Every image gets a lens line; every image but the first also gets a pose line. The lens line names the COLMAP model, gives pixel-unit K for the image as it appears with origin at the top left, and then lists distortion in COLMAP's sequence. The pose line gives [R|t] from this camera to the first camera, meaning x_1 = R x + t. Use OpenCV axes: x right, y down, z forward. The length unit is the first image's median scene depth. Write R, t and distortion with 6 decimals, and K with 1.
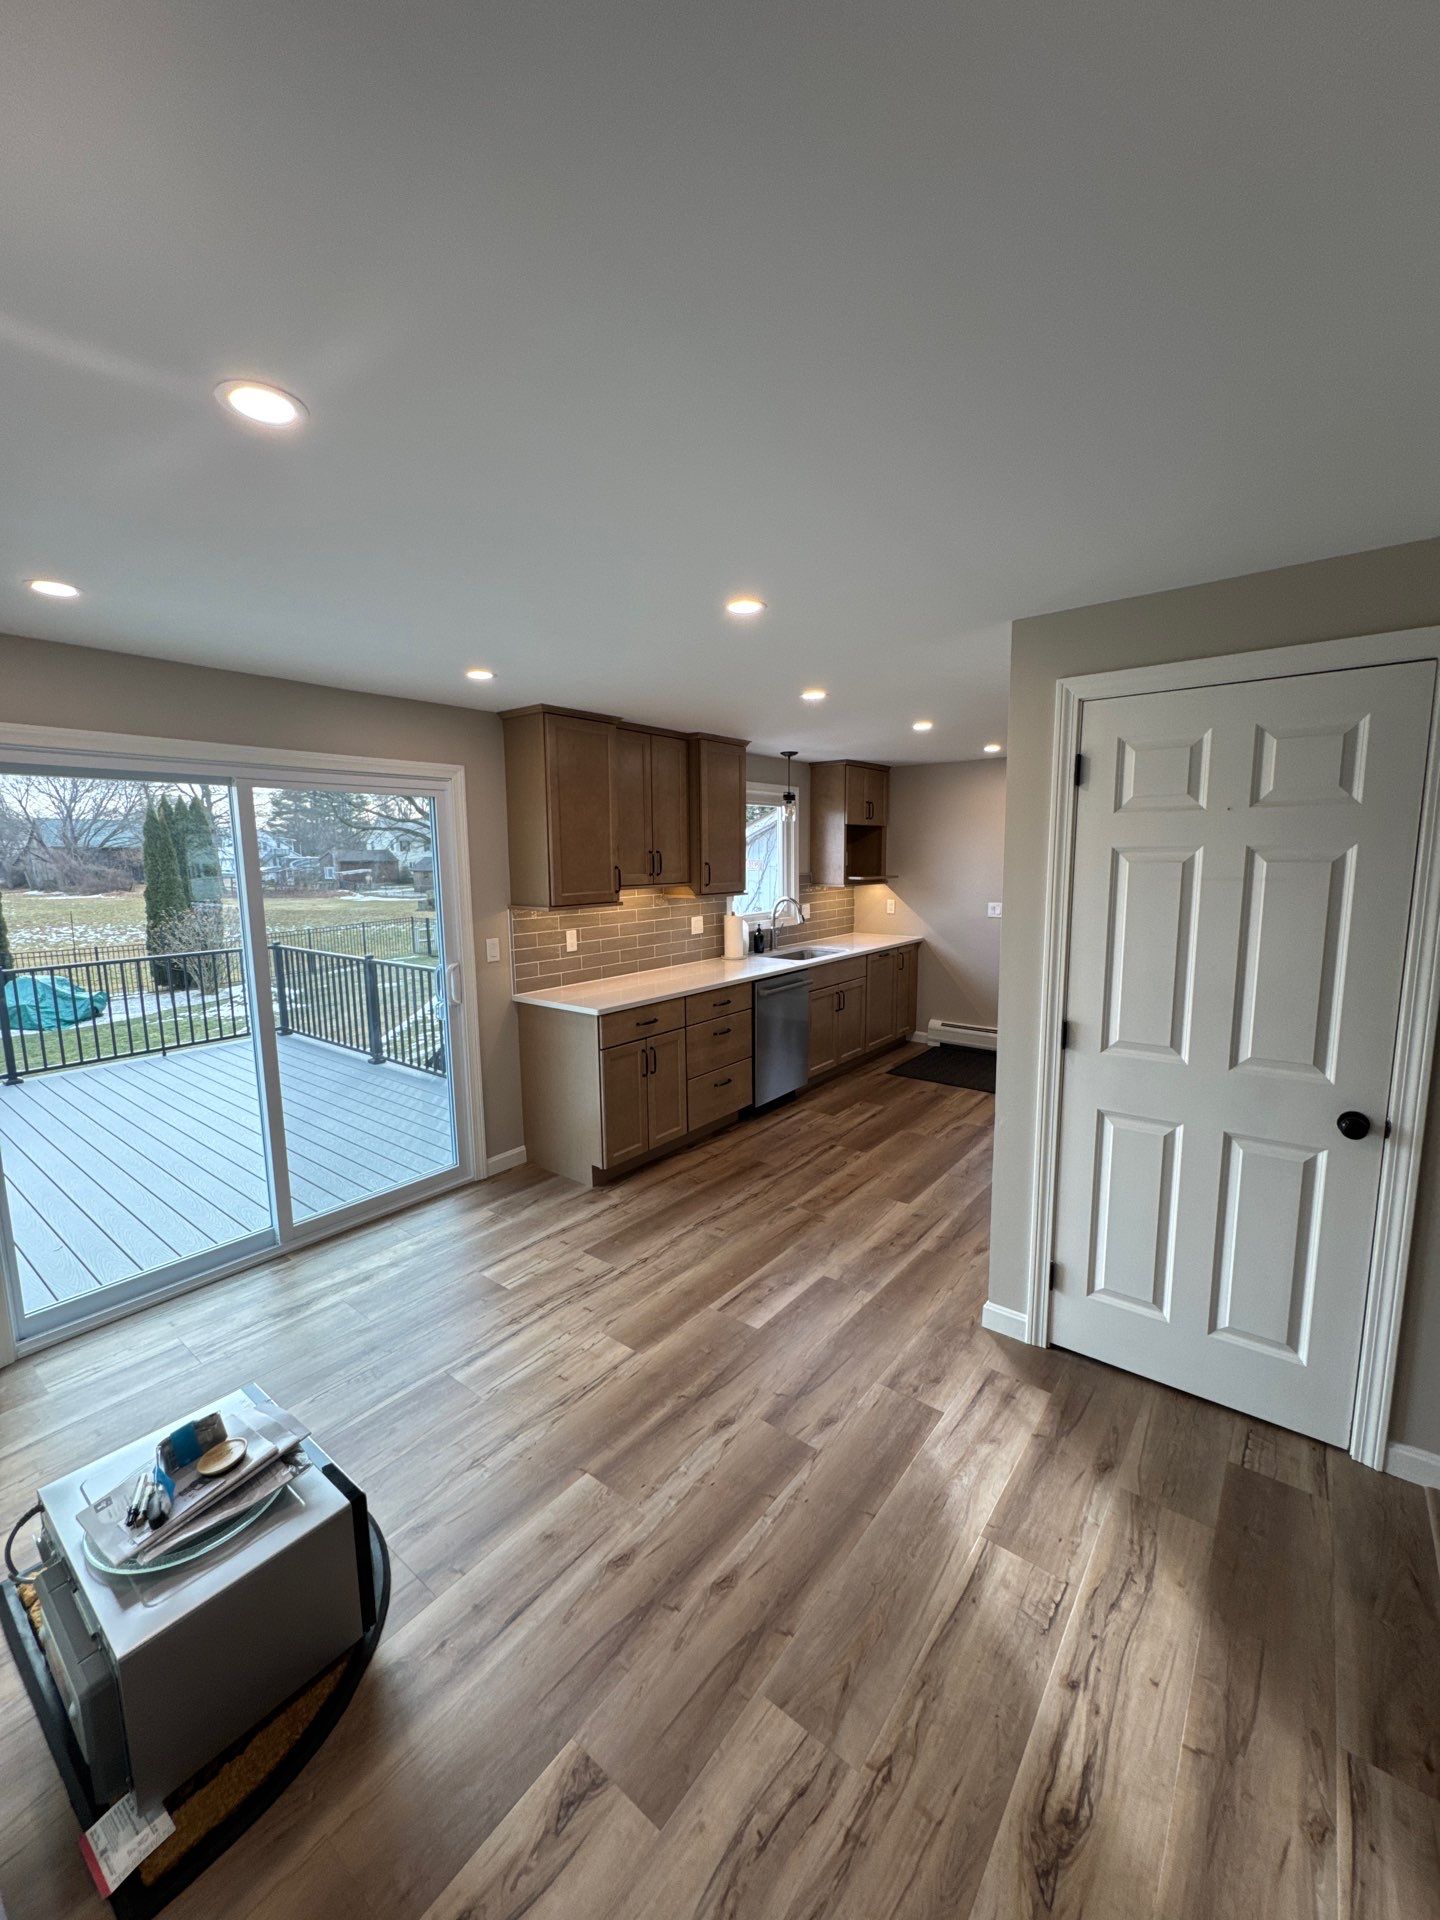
lens RADIAL K [[764.6, 0, 719.6], [0, 764.6, 957.3], [0, 0, 1]] dist [-0.005176, 0.000851]
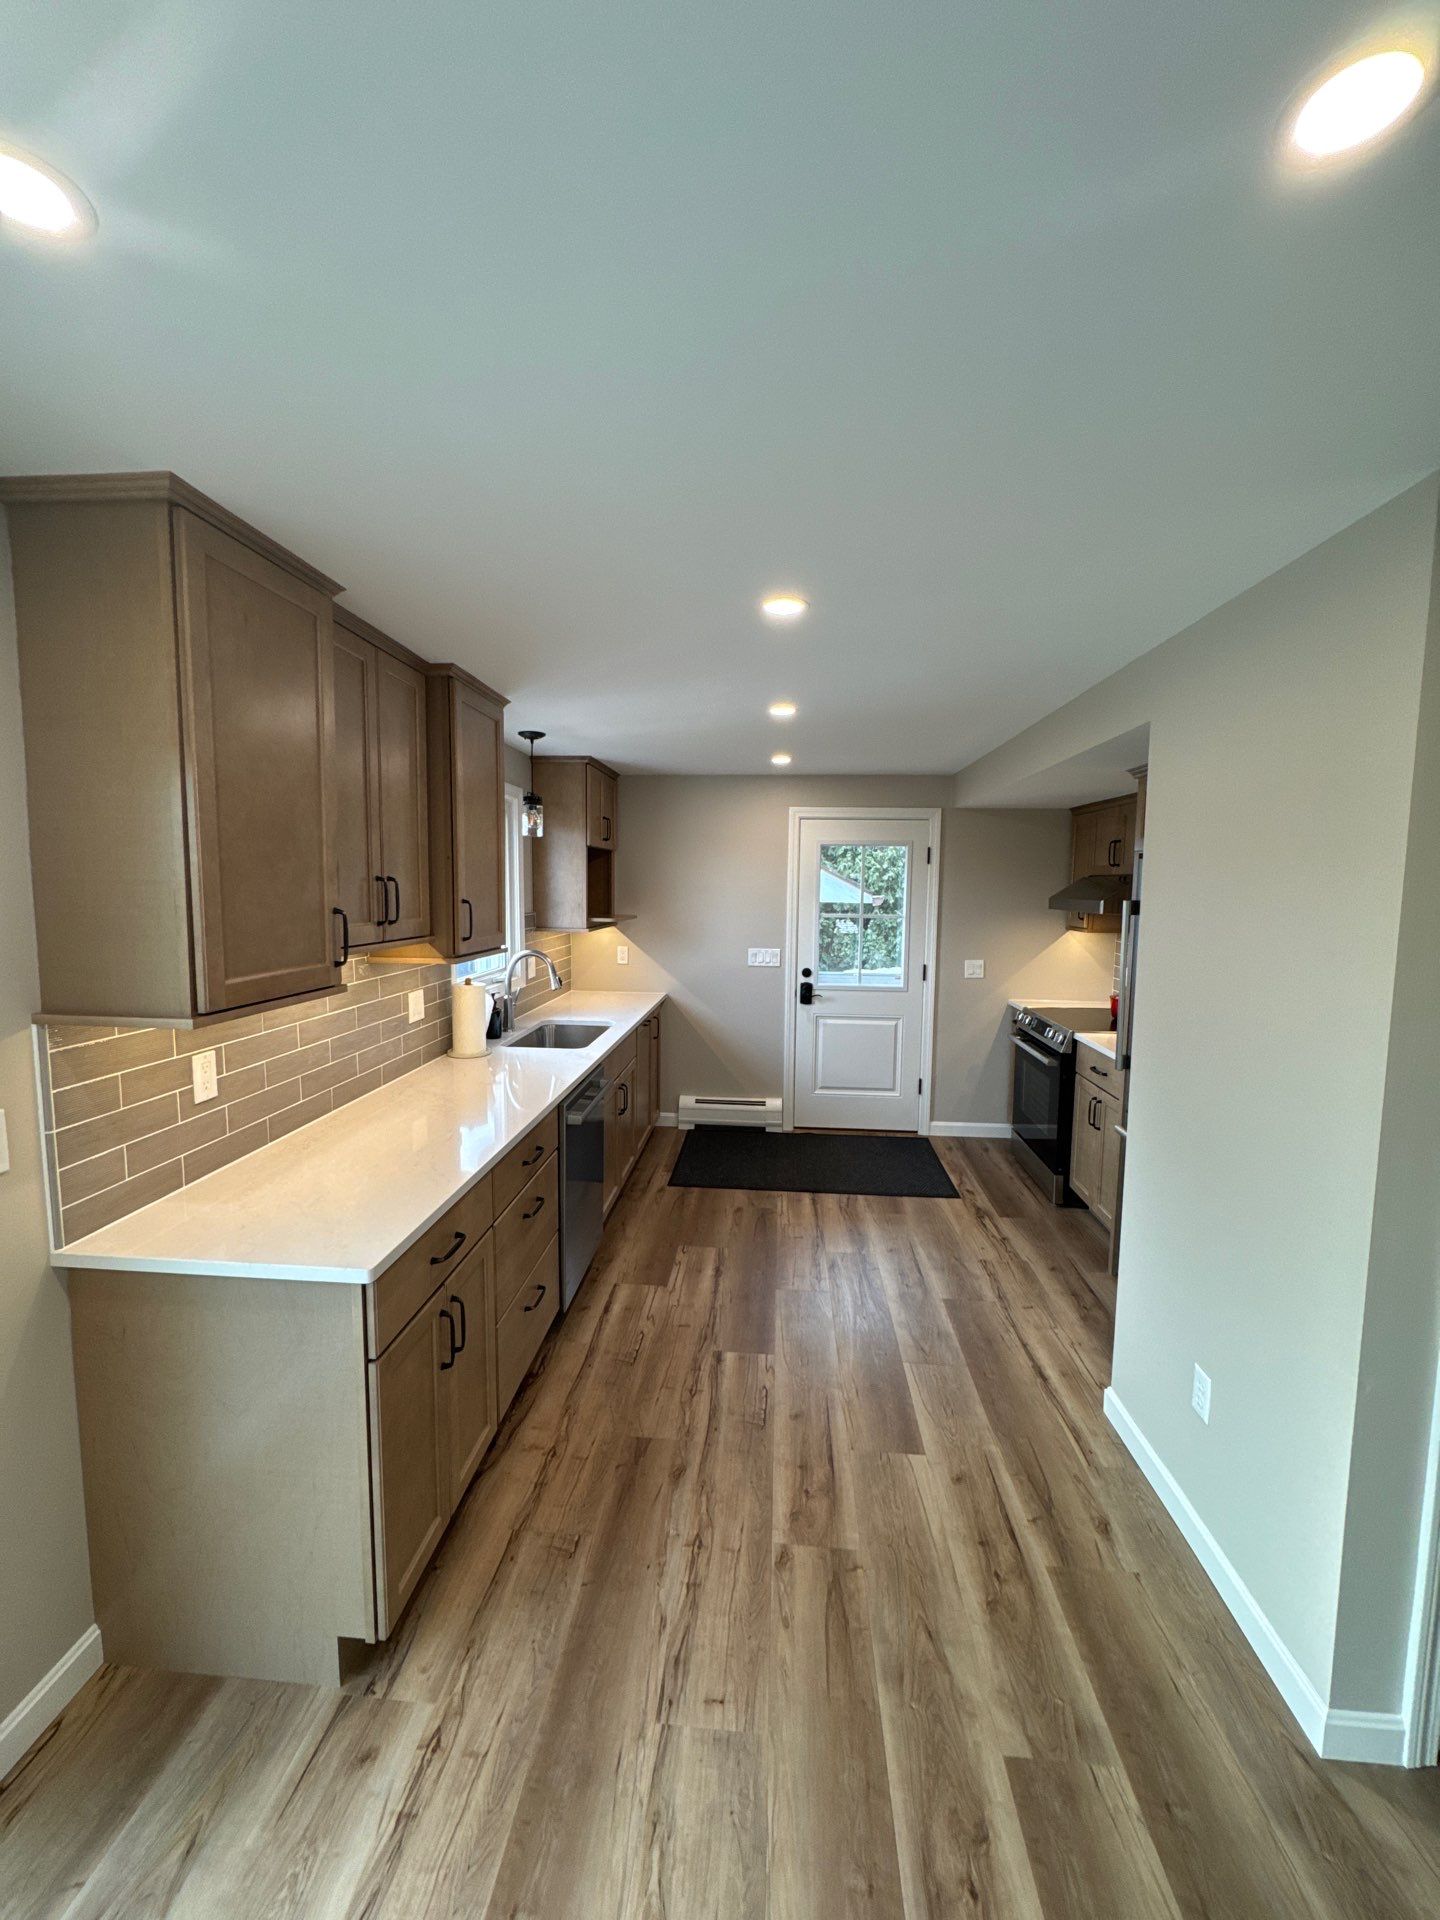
lens RADIAL K [[764.6, 0, 721.8], [0, 764.6, 956.0], [0, 0, 1]] dist [-0.005176, 0.000851]
pose [[0.832491, -0.030997, 0.553171, -0.157222], [0.053544, 0.998261, -0.024643, -0.053843], [-0.551446, 0.050135, 0.832703, 0.394836]]
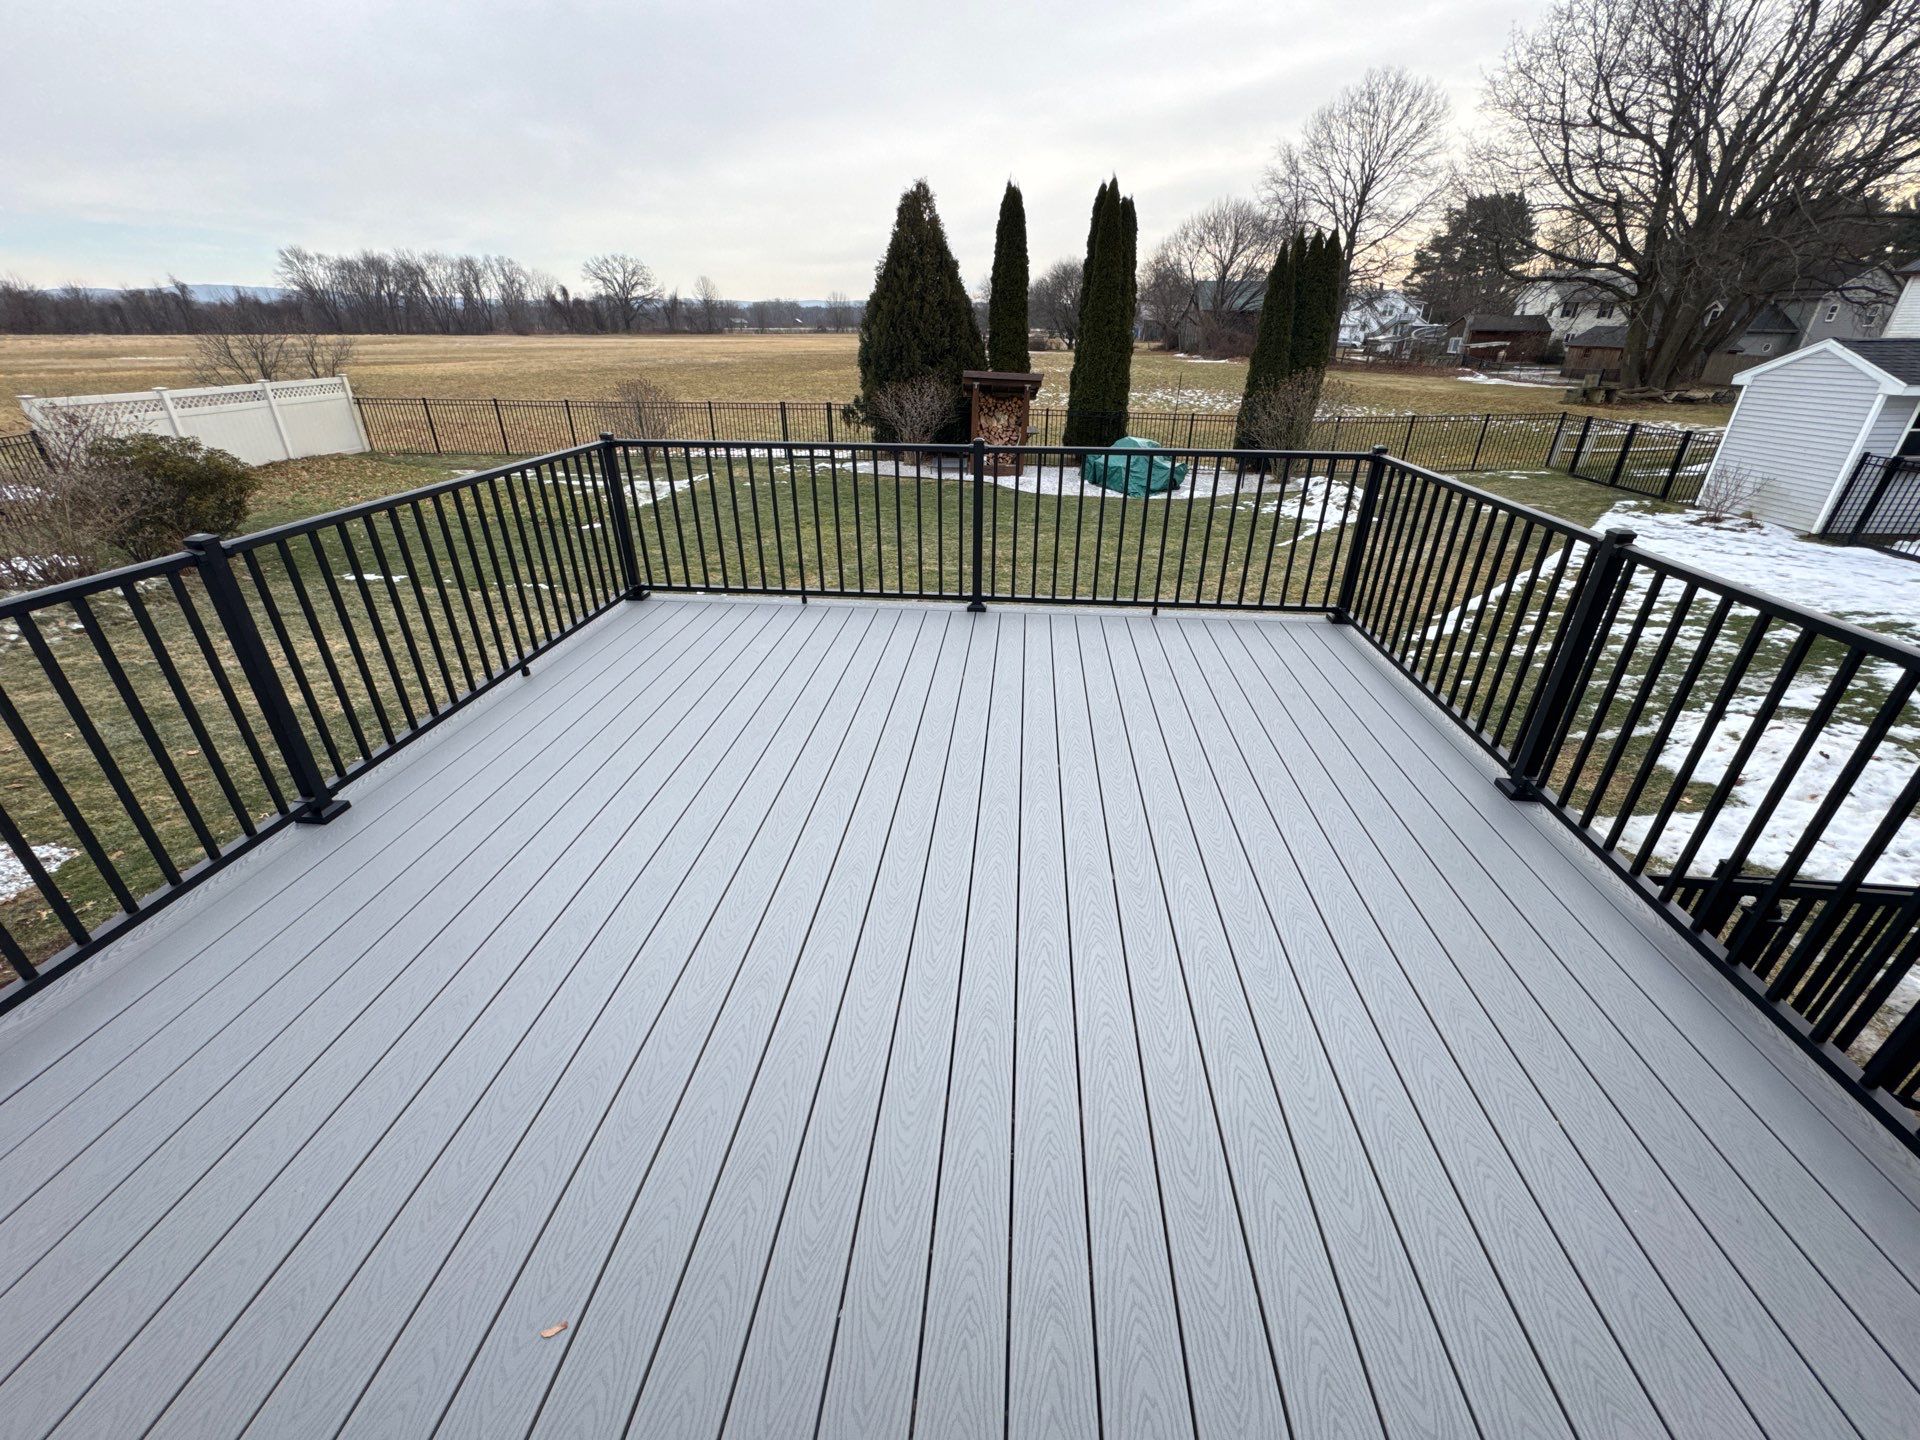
lens RADIAL K [[764.6, 0, 956.9], [0, 764.6, 723.1], [0, 0, 1]] dist [-0.005176, 0.000851]
pose [[0.543167, 0.399965, -0.738239, -0.431581], [-0.123432, 0.907734, 0.400978, -0.034116], [0.830502, -0.126675, 0.542420, 0.703562]]
